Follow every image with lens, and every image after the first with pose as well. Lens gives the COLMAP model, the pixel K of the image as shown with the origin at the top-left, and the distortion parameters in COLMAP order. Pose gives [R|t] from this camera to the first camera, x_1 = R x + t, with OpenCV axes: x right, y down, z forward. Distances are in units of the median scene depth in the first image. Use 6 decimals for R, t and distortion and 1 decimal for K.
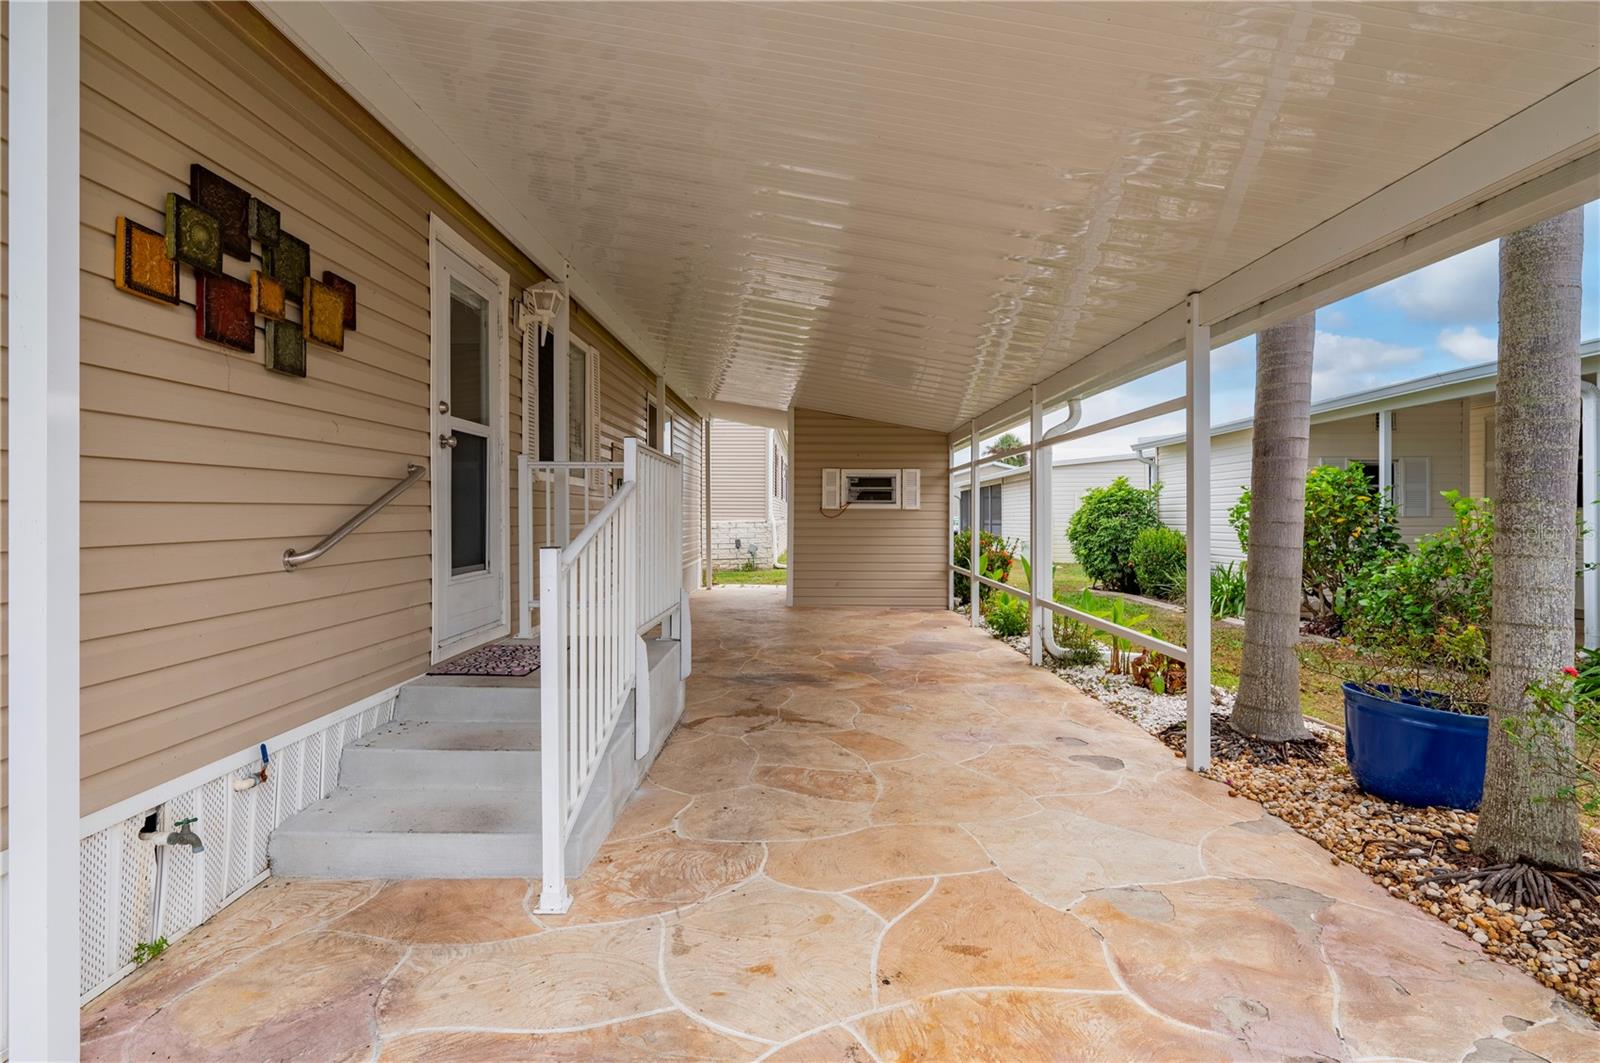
lens RADIAL K [[786.6, 0, 769.8], [0, 786.6, 517.3], [0, 0, 1]] dist [-0.000505, 0.000000]
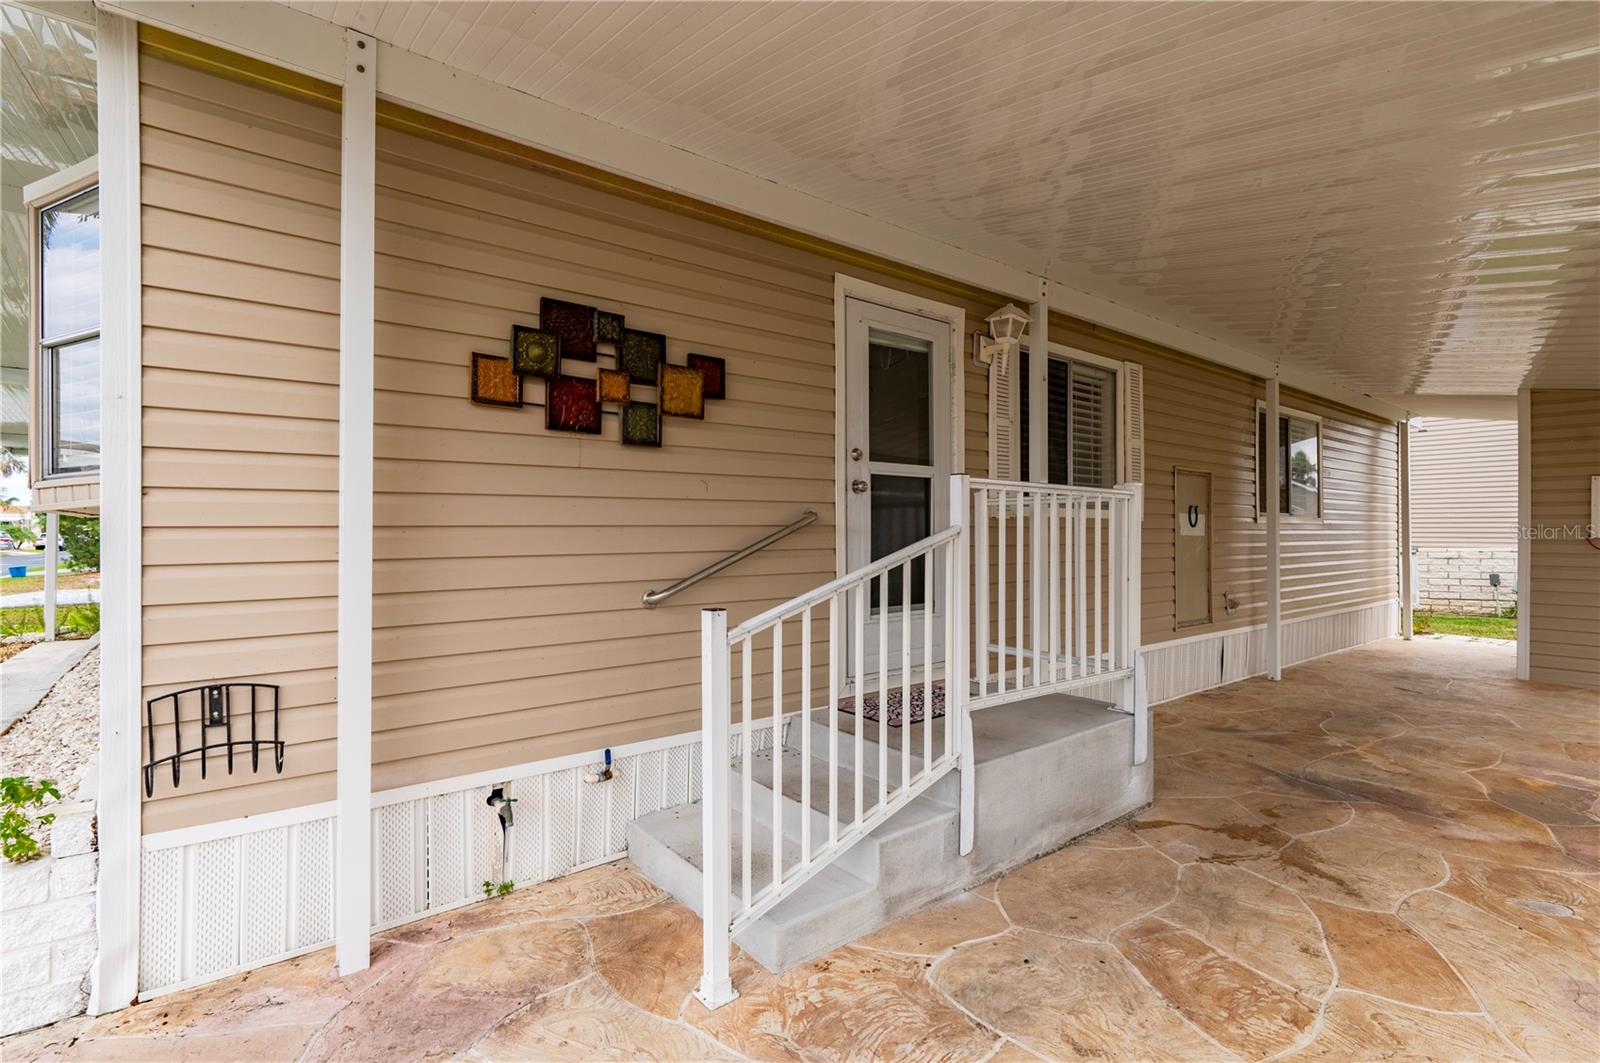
lens RADIAL K [[724.1, 0, 803.0], [0, 724.1, 534.6], [0, 0, 1]] dist [0.000901, 0.000392]
pose [[0.652054, -0.002566, -0.758168, 0.377882], [-0.001017, 0.999990, -0.004259, -0.039820], [0.758172, 0.003548, 0.652045, 0.441546]]
